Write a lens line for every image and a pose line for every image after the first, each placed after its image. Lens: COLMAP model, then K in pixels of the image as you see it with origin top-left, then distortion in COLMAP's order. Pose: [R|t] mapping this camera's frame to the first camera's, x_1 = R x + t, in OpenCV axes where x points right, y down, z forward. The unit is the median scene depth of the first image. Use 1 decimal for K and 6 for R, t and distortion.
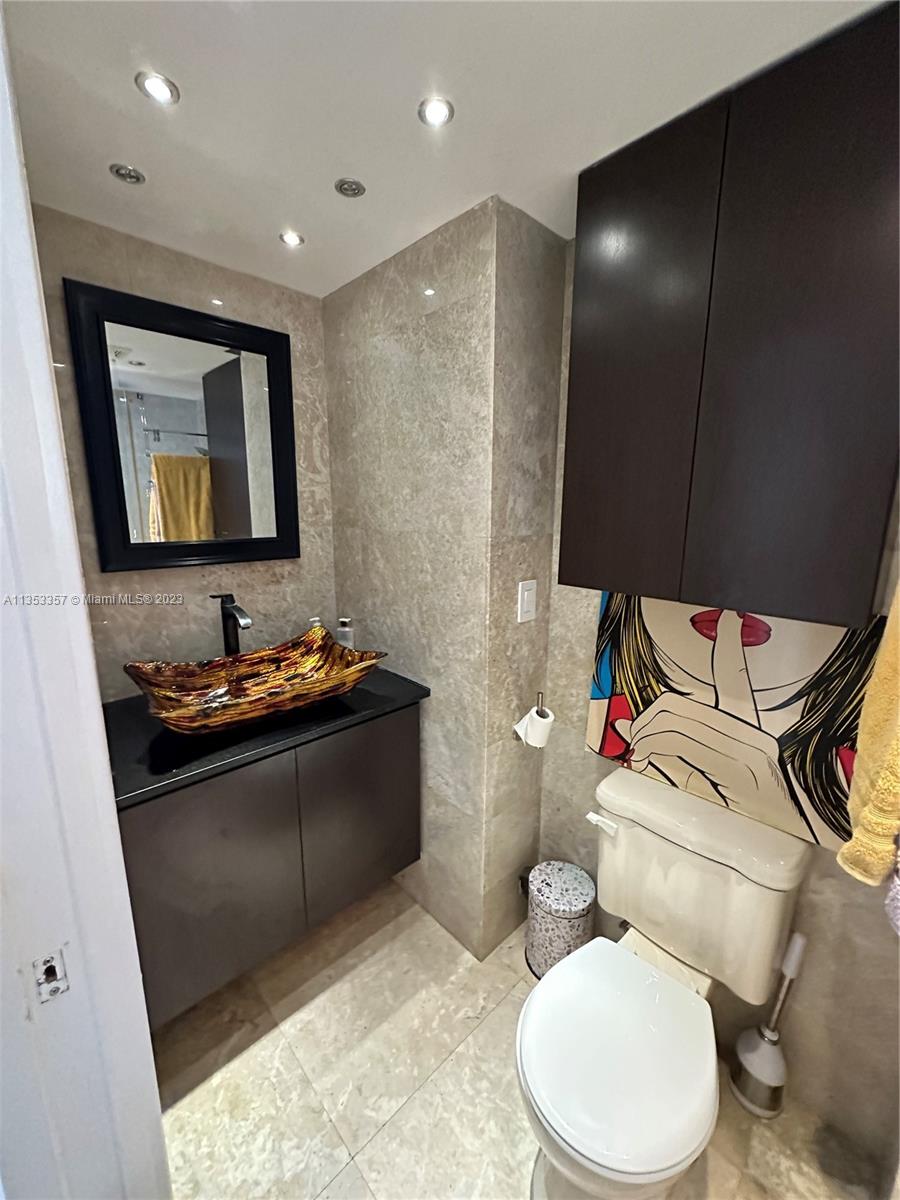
lens RADIAL K [[480.5, 0, 448.2], [0, 480.5, 599.6], [0, 0, 1]] dist [-0.001184, 0.000078]
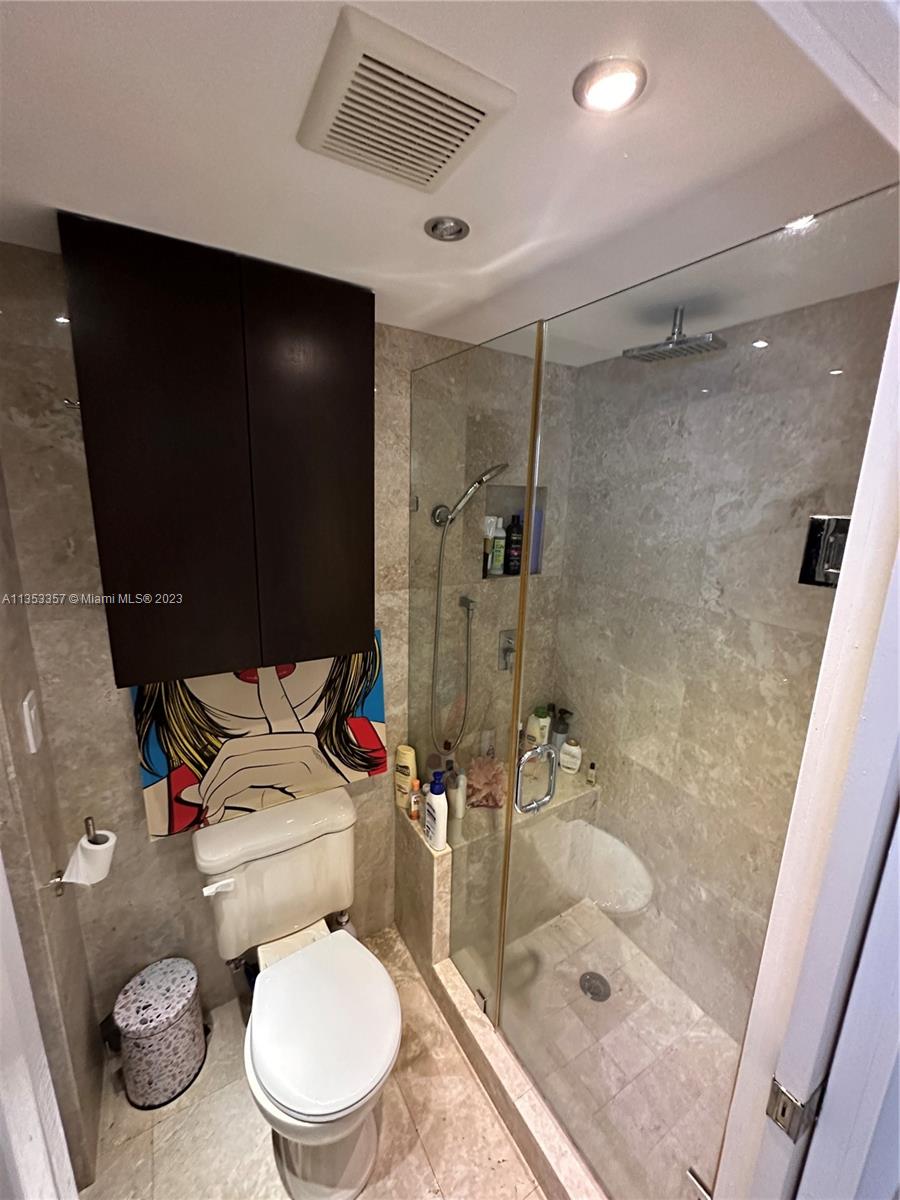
lens RADIAL K [[480.5, 0, 447.3], [0, 480.5, 598.5], [0, 0, 1]] dist [-0.001184, 0.000078]
pose [[0.231201, -0.215615, 0.948713, -0.382259], [0.169996, 0.969085, 0.178817, -0.222474], [-0.957939, 0.119935, 0.260707, 0.170791]]
